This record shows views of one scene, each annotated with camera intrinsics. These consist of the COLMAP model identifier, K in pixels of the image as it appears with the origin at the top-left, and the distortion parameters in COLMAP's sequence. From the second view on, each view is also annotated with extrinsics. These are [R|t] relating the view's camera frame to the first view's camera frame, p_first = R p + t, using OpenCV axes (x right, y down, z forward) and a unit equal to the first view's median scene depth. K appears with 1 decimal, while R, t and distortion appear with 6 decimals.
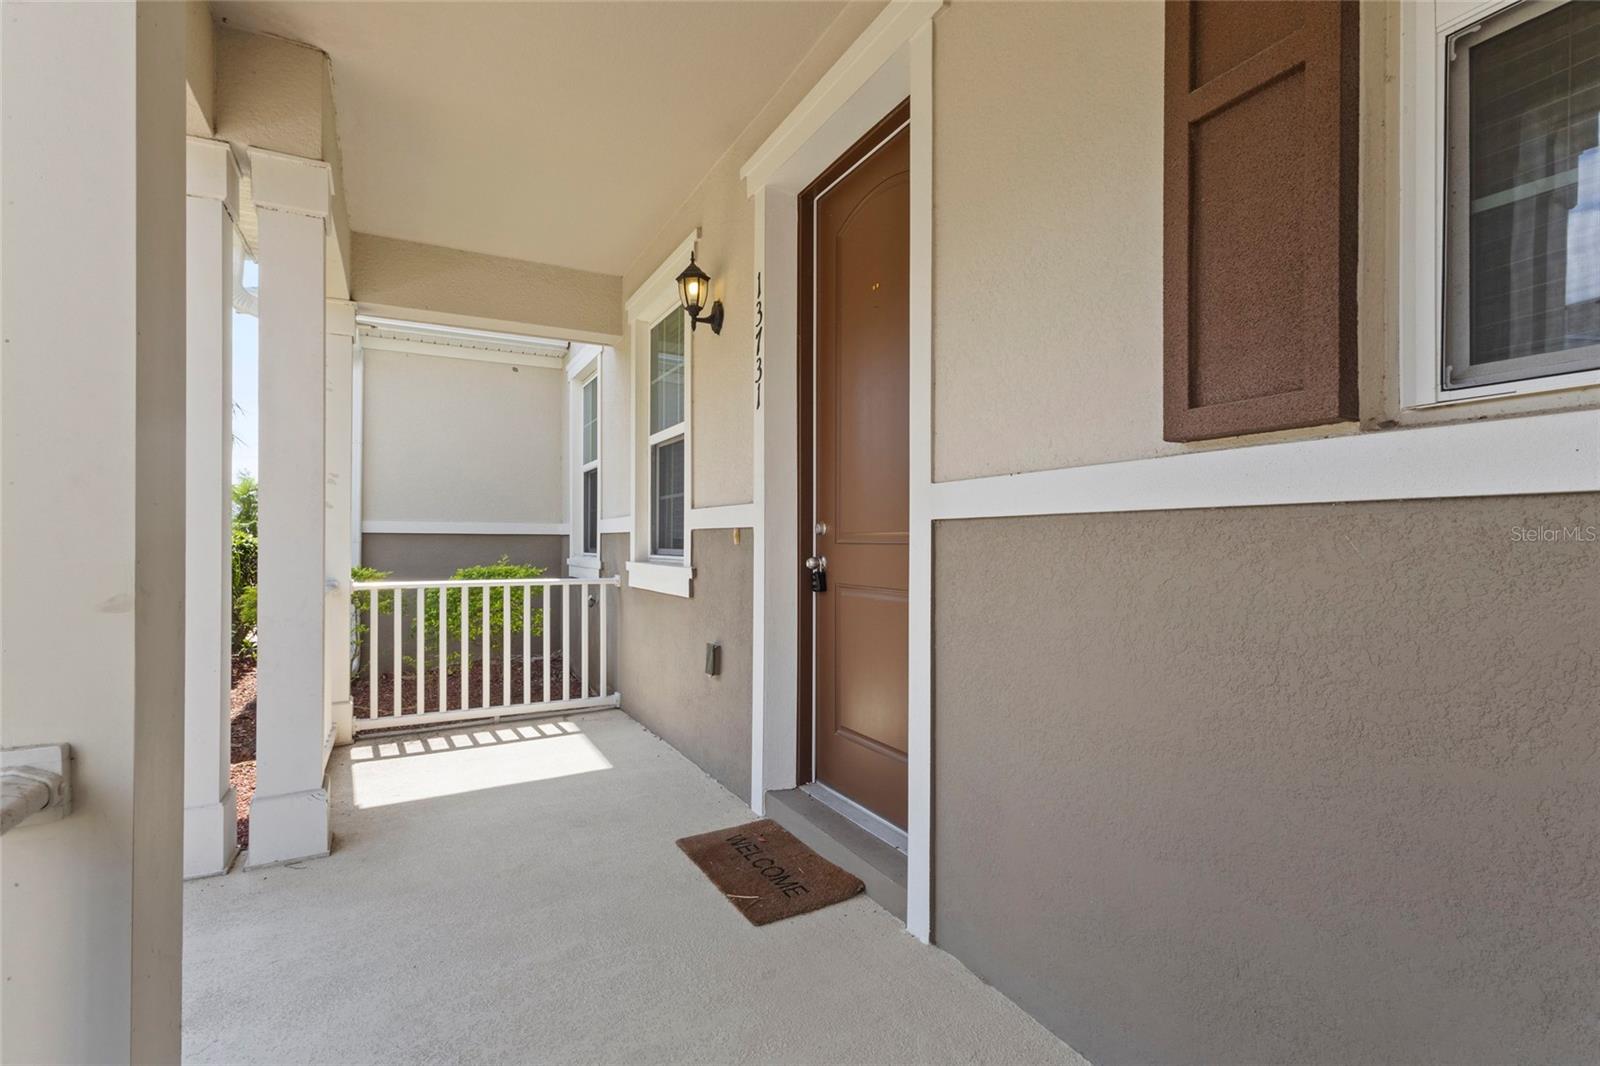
lens RADIAL K [[736.7, 0, 800.8], [0, 736.7, 541.1], [0, 0, 1]] dist [0.001038, 0.000668]
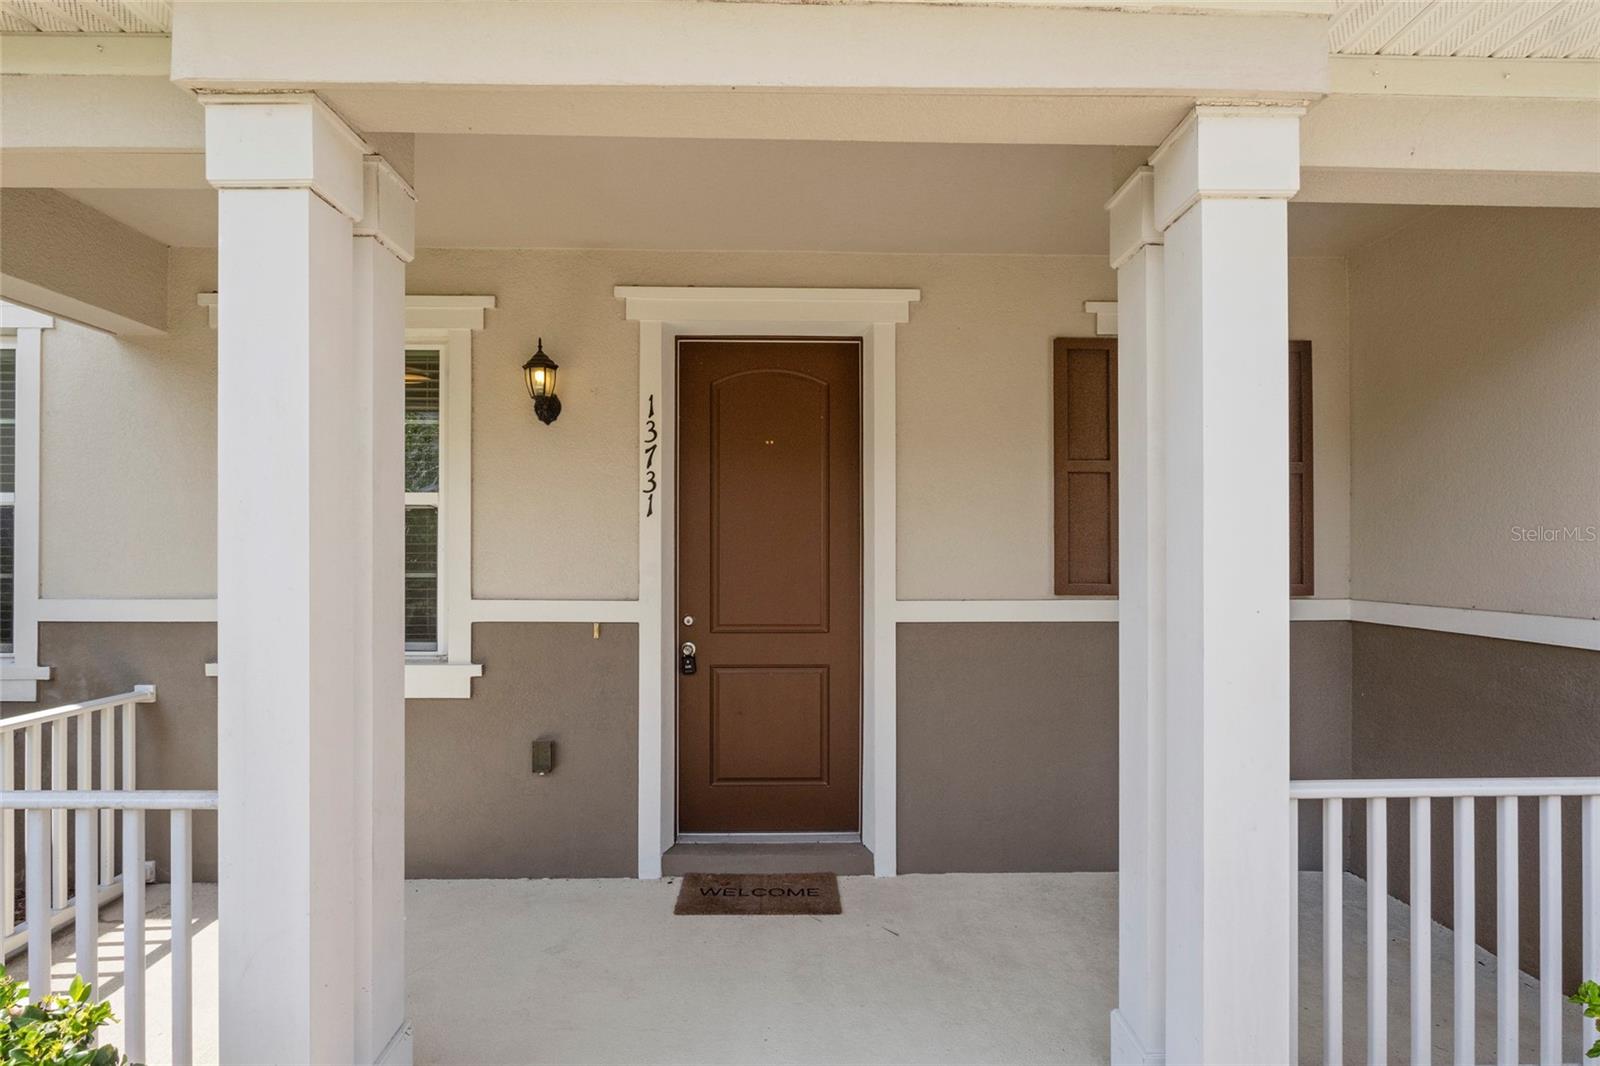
lens RADIAL K [[850.9, 0, 782.4], [0, 850.9, 561.6], [0, 0, 1]] dist [-0.004328, 0.000791]
pose [[0.474919, -0.009296, 0.879980, -1.095129], [-0.001381, 0.999935, 0.011309, -0.126127], [-0.880028, -0.006586, 0.474875, 0.211564]]
